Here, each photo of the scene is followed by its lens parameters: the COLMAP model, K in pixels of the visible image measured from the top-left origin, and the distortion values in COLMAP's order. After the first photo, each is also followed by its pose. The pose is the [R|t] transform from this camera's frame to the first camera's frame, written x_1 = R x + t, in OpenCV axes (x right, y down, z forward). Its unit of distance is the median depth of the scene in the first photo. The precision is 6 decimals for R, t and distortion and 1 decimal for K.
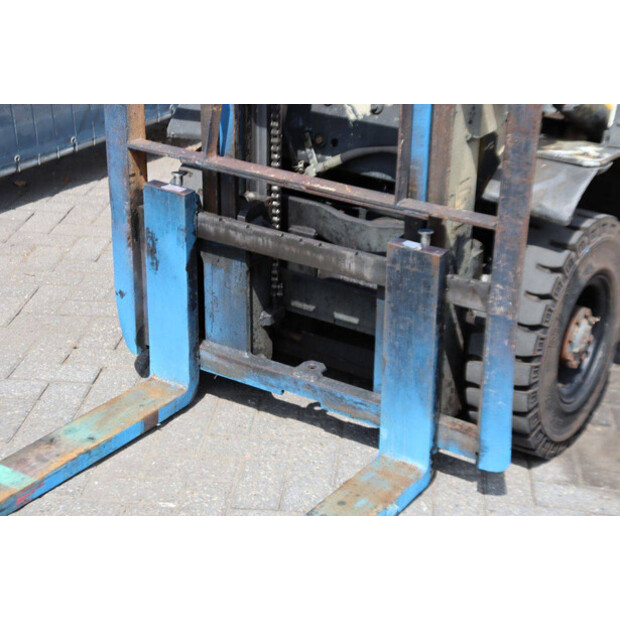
lens RADIAL K [[1292.5, 0, 310.0], [0, 1292.5, 310.0], [0, 0, 1]] dist [0.323312, 0.231416]
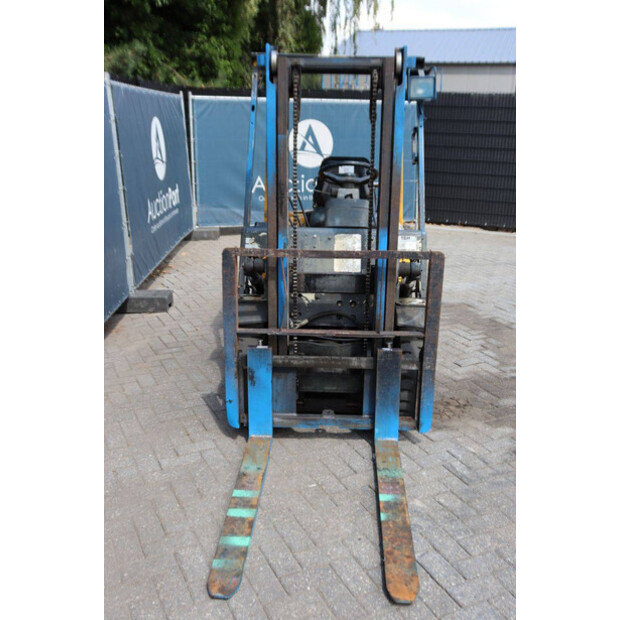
lens RADIAL K [[653.9, 0, 310.0], [0, 653.9, 310.0], [0, 0, 1]] dist [-0.089769, 0.205869]
pose [[0.857005, -0.170515, 0.486279, -0.560715], [0.215765, 0.975701, -0.038127, -0.095274], [-0.467961, 0.137597, 0.872972, -0.007683]]
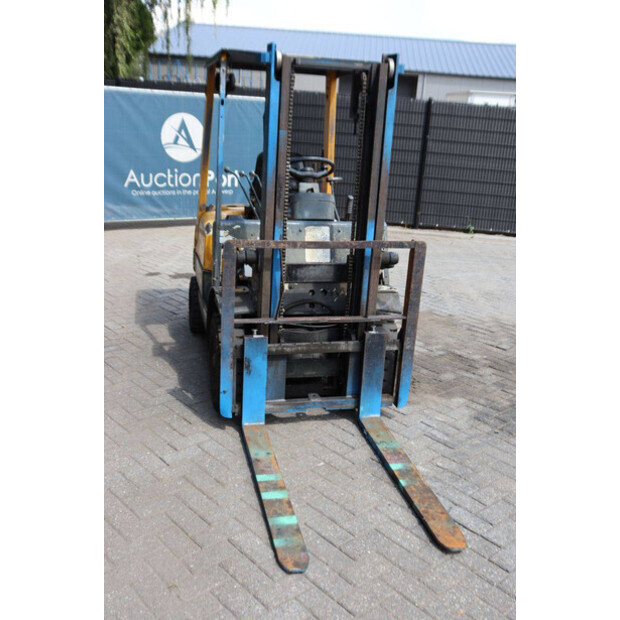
lens RADIAL K [[653.9, 0, 310.0], [0, 653.9, 310.0], [0, 0, 1]] dist [-0.089769, 0.205869]
pose [[0.680457, -0.205845, 0.703283, -0.830773], [0.255447, 0.966166, 0.035632, -0.155273], [-0.686823, 0.155405, 0.710017, 0.127893]]
